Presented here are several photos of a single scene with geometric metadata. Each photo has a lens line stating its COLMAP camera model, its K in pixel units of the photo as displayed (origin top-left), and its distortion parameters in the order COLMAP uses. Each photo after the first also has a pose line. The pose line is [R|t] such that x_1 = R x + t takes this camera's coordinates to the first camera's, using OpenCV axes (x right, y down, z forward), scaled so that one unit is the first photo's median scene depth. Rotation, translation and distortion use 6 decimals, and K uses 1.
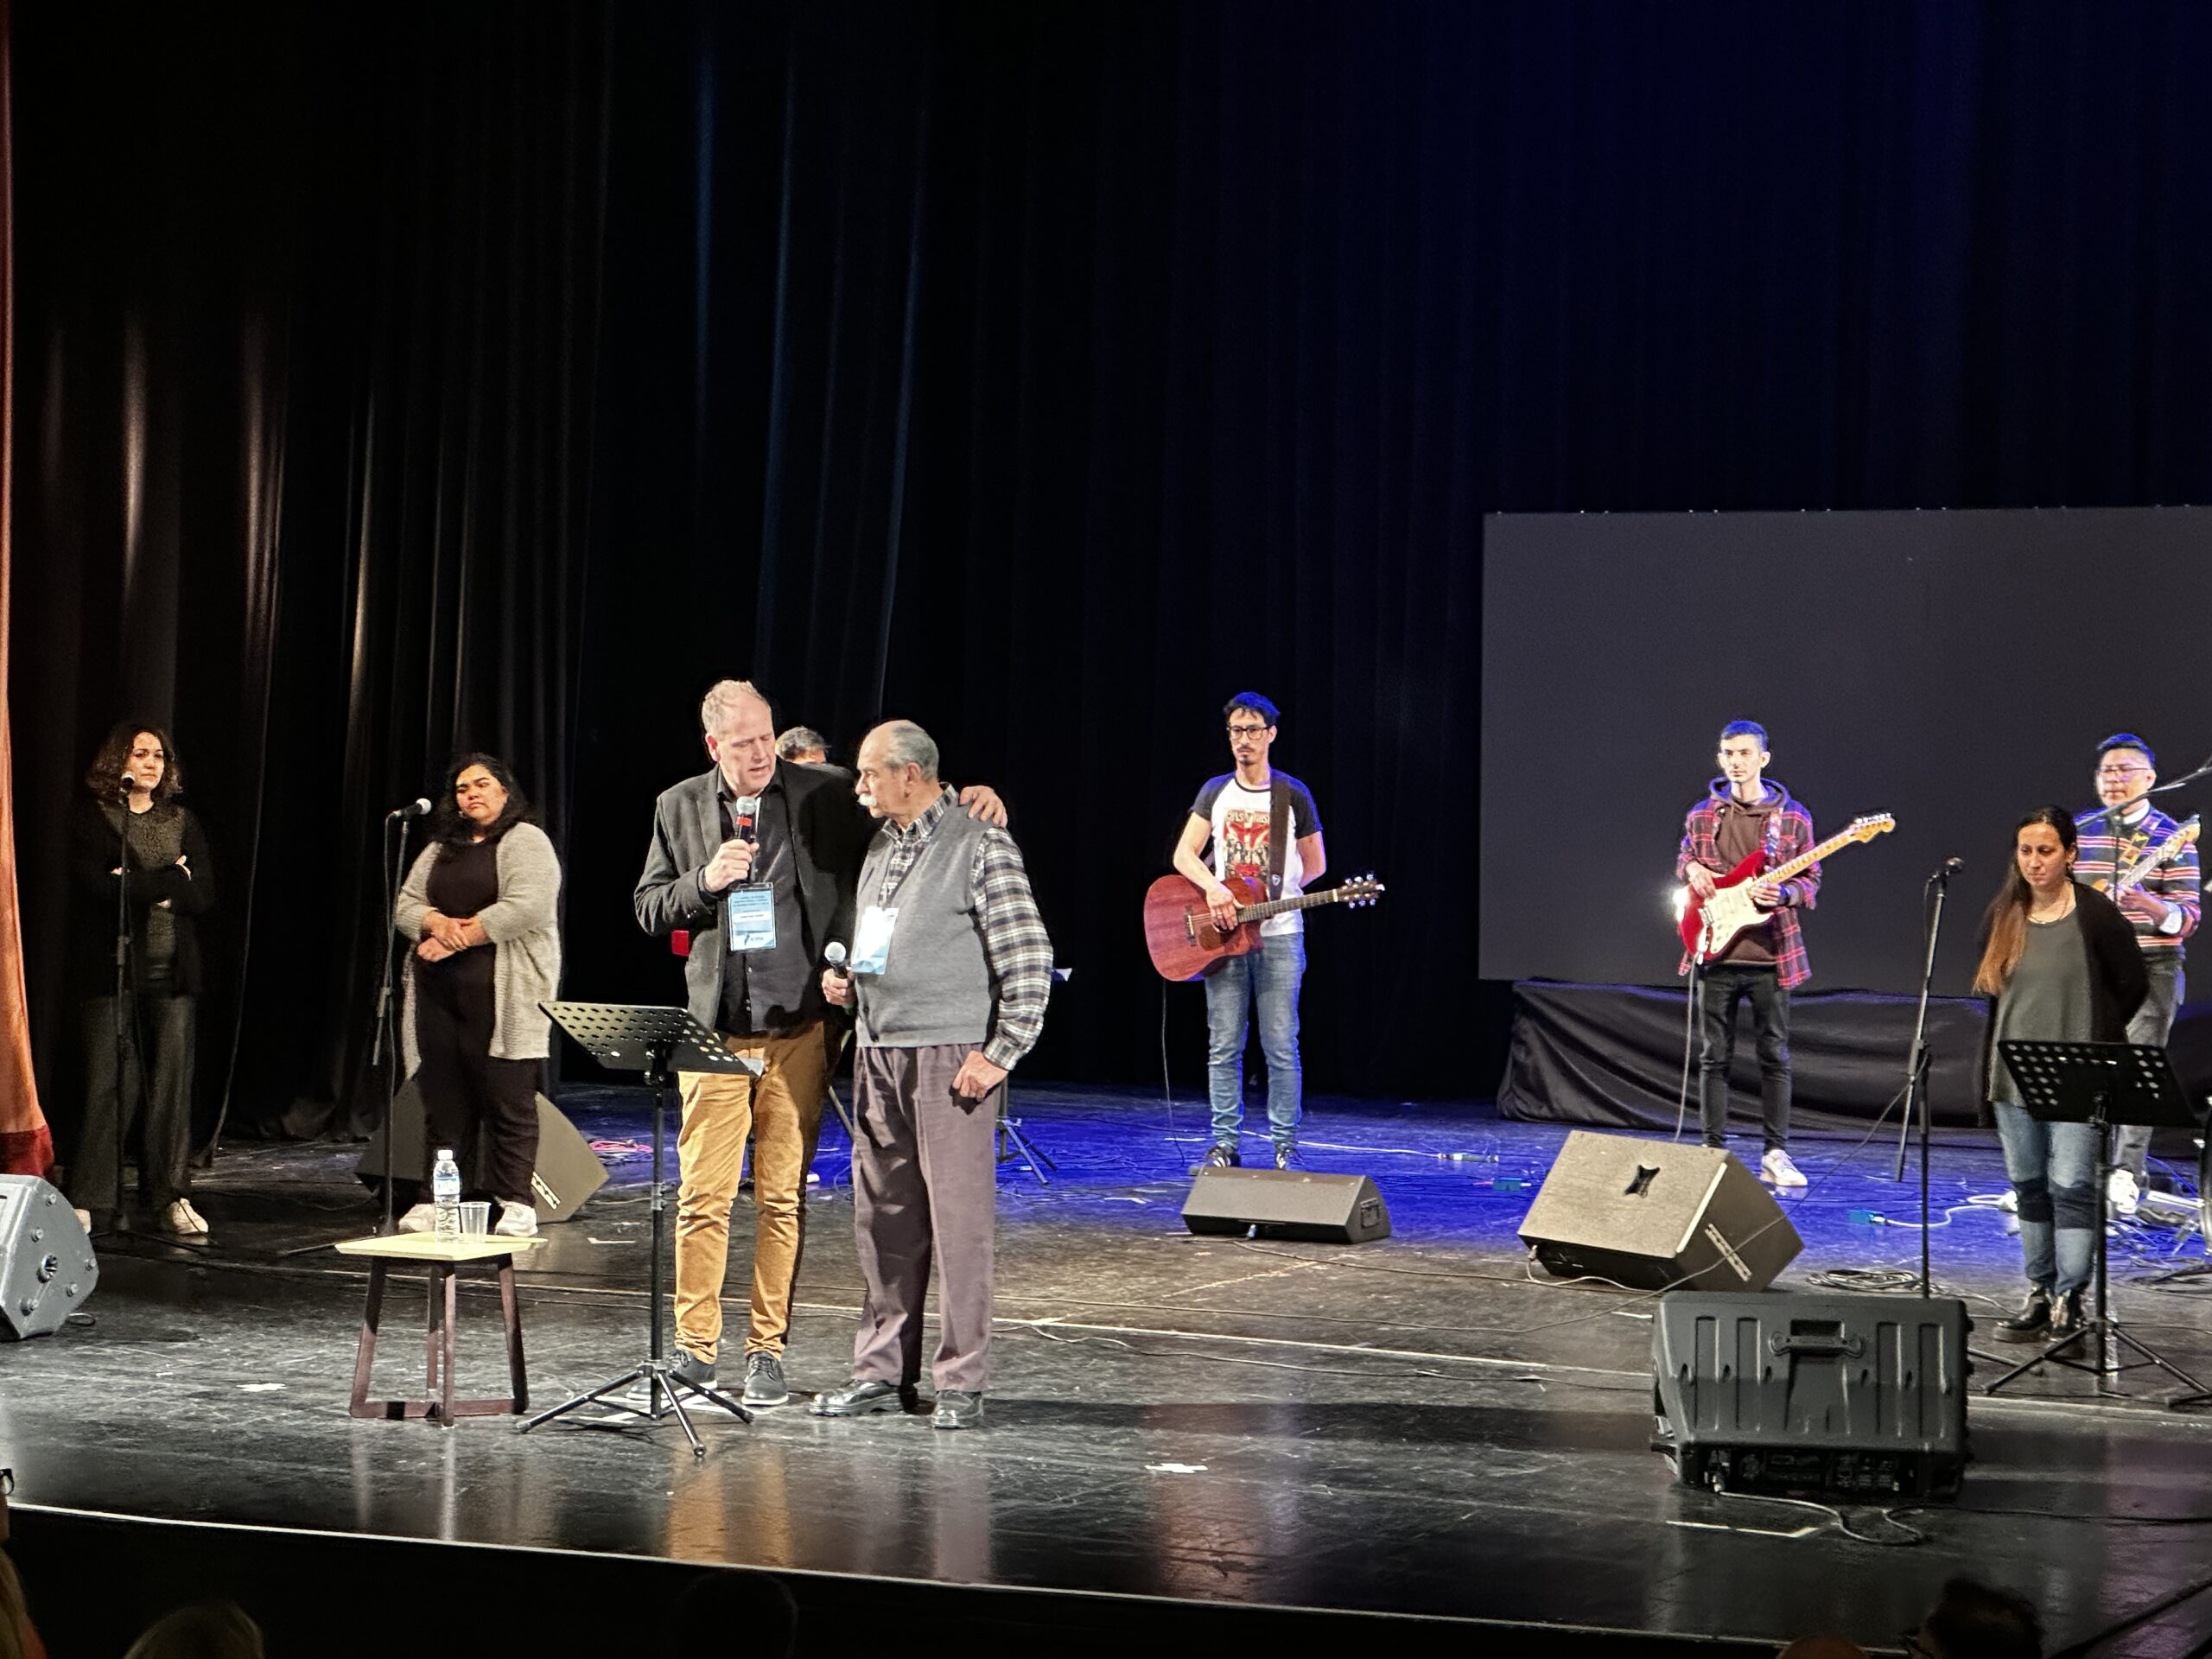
lens RADIAL K [[5571.7, 0, 1106.0], [0, 5571.7, 829.5], [0, 0, 1]] dist [0.065907, 5.471456]
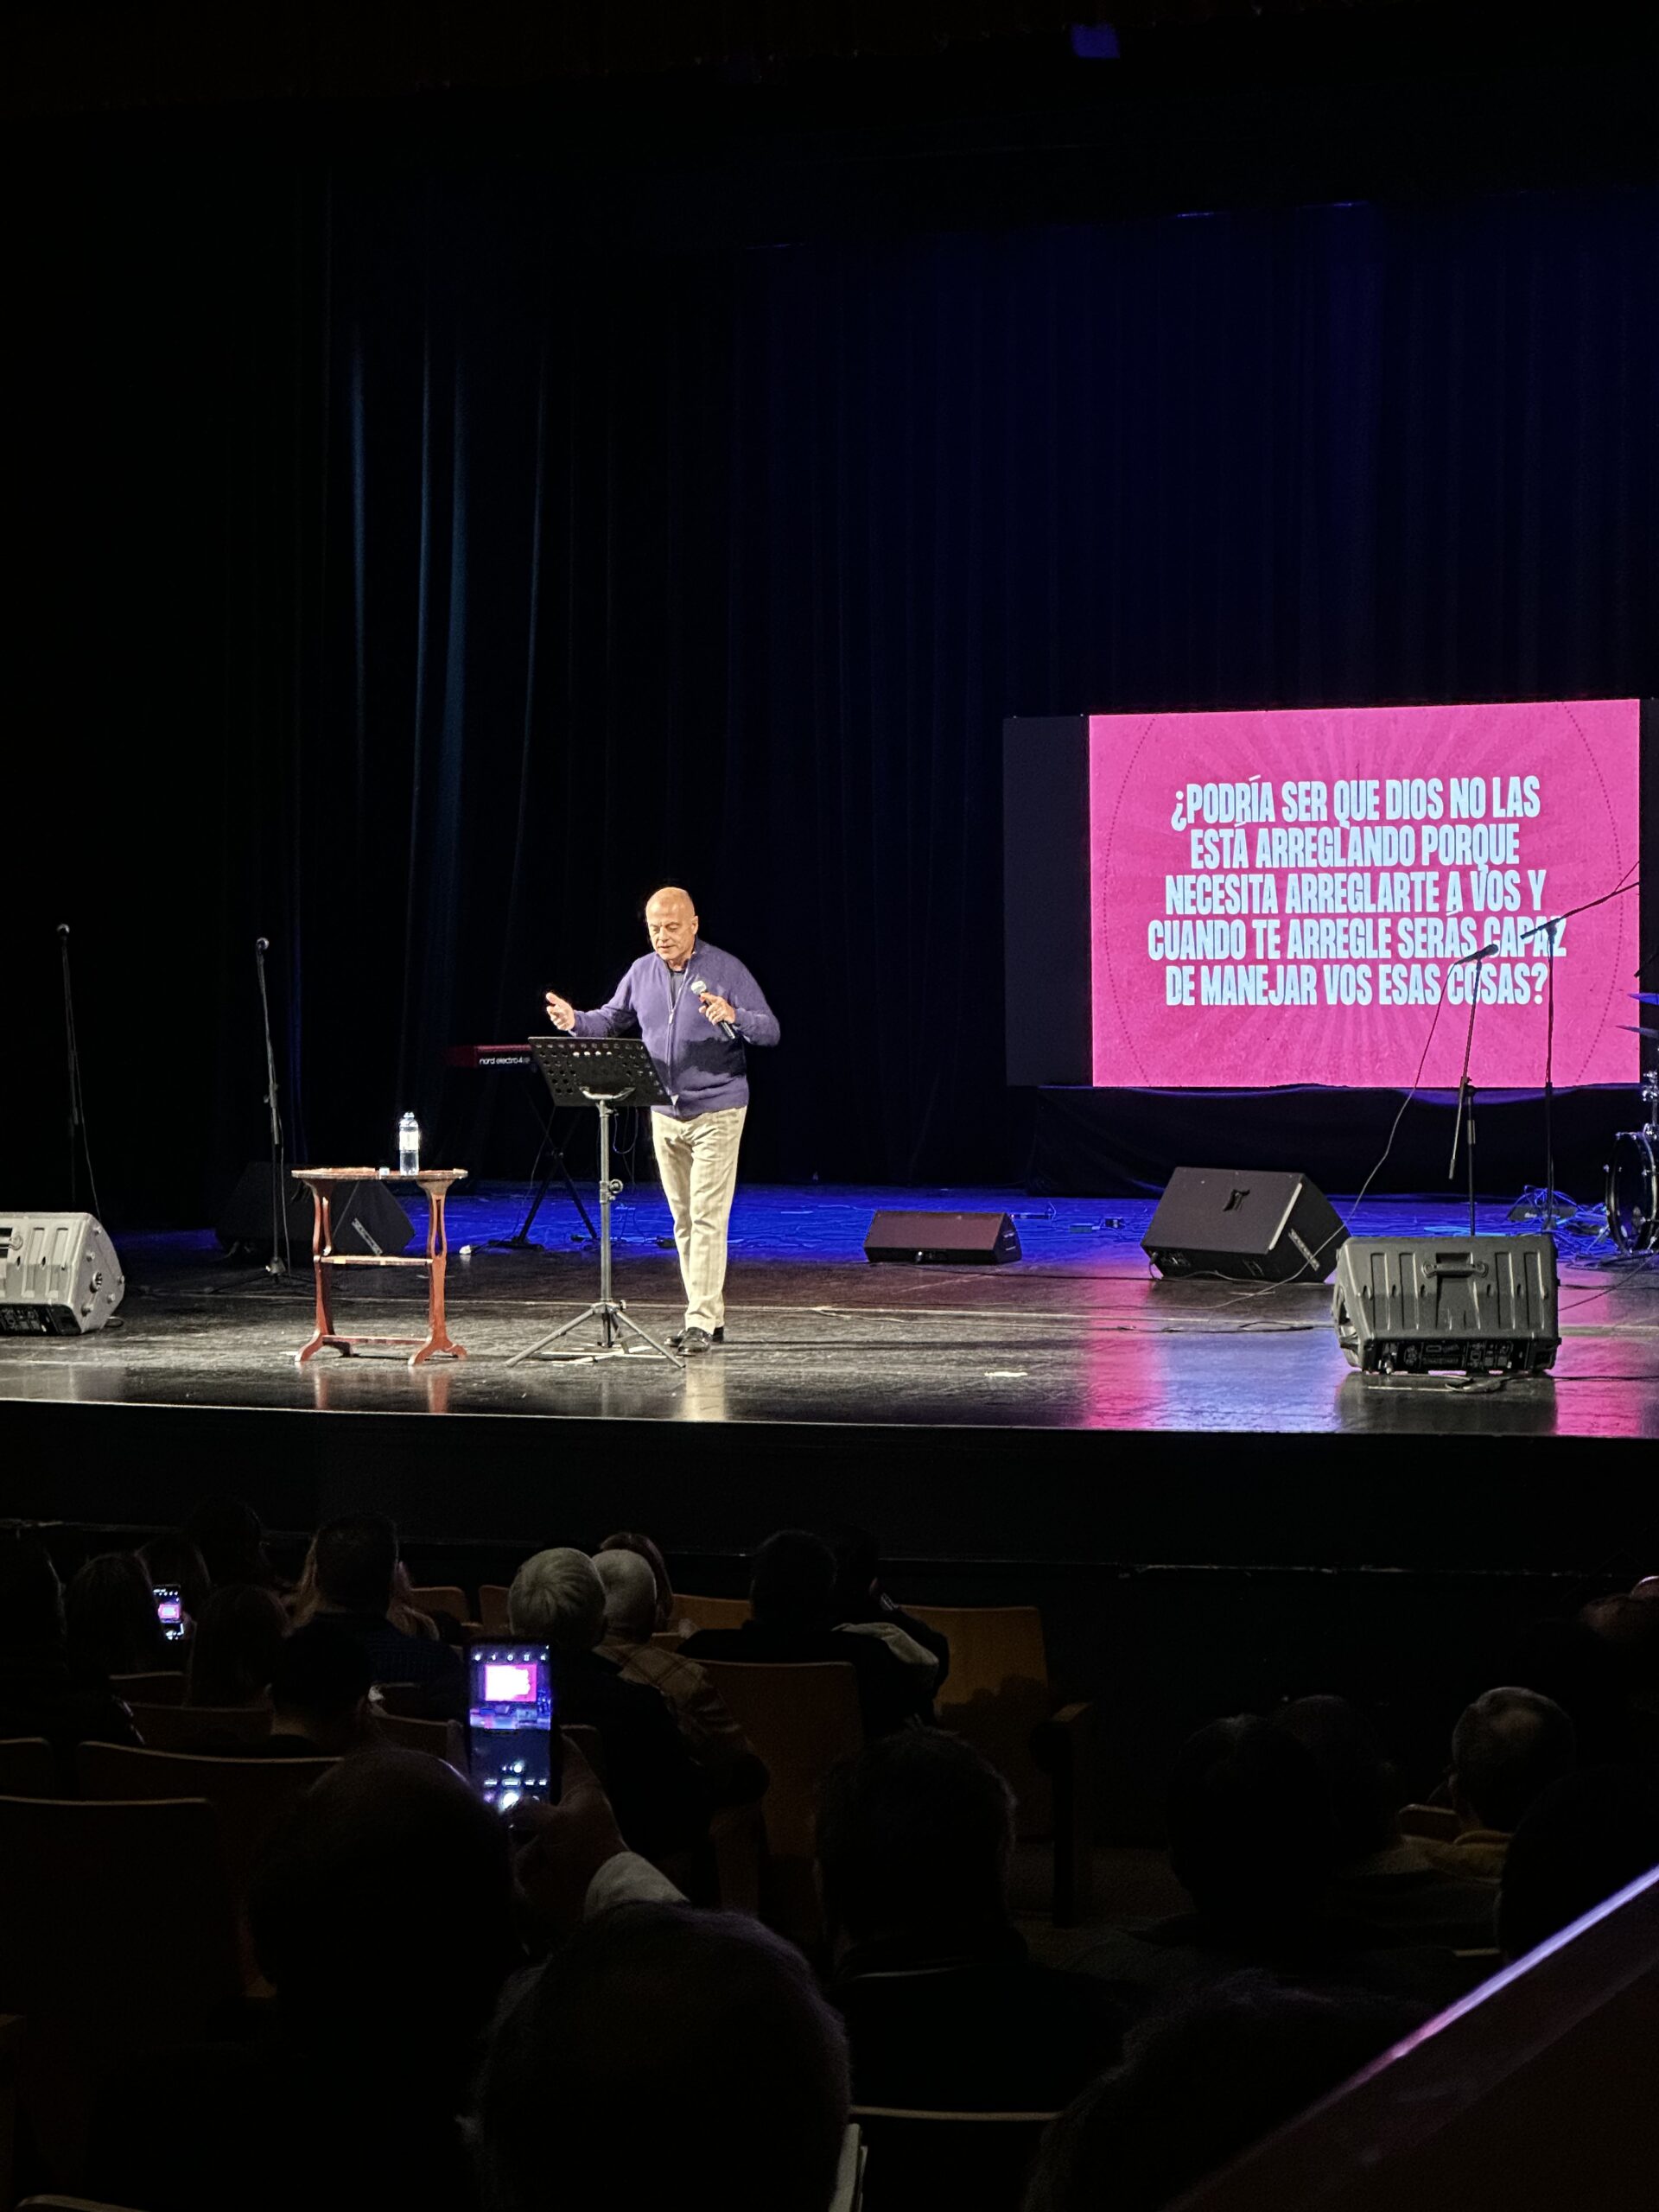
lens RADIAL K [[4968.8, 0, 829.5], [0, 4968.8, 1106.0], [0, 0, 1]] dist [-0.505402, 15.363128]
pose [[0.994622, -0.024410, 0.100654, -0.158503], [0.023729, 0.999687, 0.007956, 0.036565], [-0.100816, -0.005525, 0.994890, -0.242593]]
